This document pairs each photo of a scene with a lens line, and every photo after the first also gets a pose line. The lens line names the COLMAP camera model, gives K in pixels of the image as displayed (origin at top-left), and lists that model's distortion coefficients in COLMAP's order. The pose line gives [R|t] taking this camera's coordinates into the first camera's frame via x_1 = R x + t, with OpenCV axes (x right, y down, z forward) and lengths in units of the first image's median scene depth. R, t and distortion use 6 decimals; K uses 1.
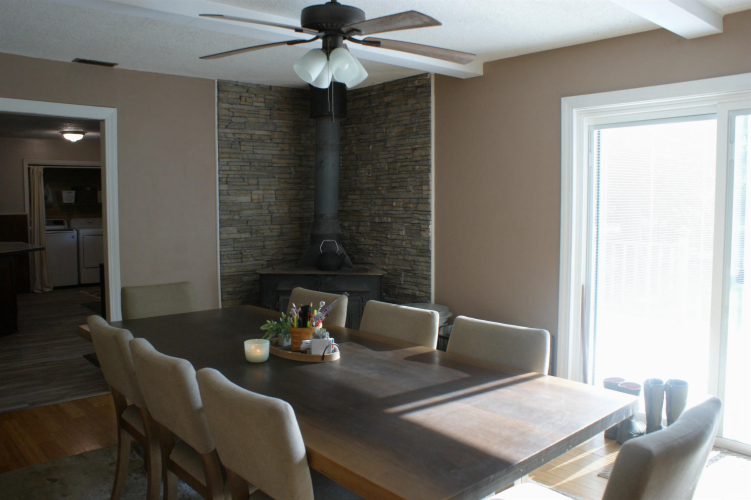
lens RADIAL K [[610.5, 0, 370.6], [0, 610.5, 247.6], [0, 0, 1]] dist [-0.149623, 0.125038]
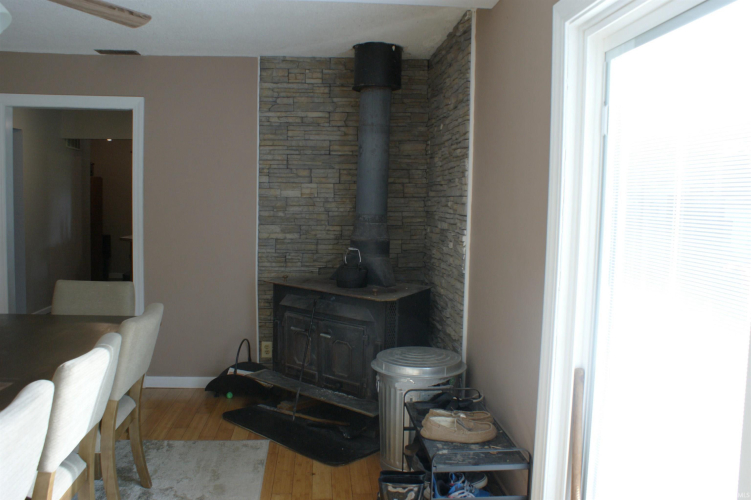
lens RADIAL K [[610.5, 0, 376.6], [0, 610.5, 245.7], [0, 0, 1]] dist [-0.149623, 0.125038]
pose [[0.802826, 0.066070, -0.592542, 0.410841], [-0.067497, 0.997523, 0.019776, -0.032559], [0.592381, 0.024118, 0.805297, 0.394119]]
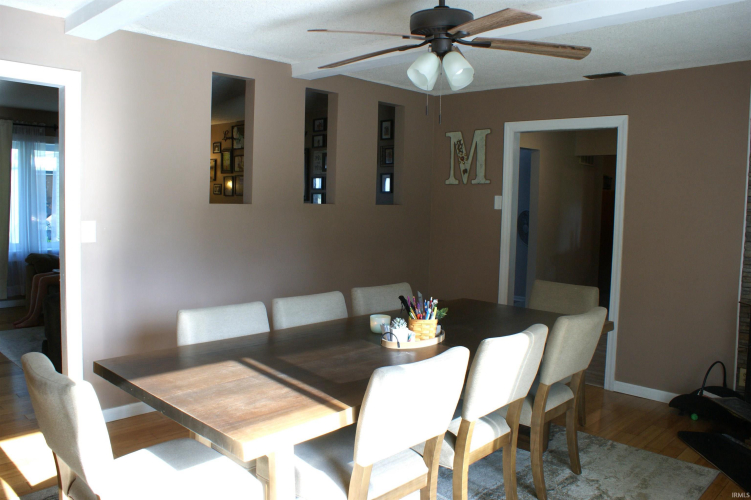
lens RADIAL K [[610.5, 0, 374.3], [0, 610.5, 243.2], [0, 0, 1]] dist [-0.149623, 0.125038]
pose [[0.067802, 0.076346, -0.994773, 0.501873], [-0.098071, 0.992749, 0.069506, -0.037772], [0.992867, 0.092845, 0.074797, 0.445849]]
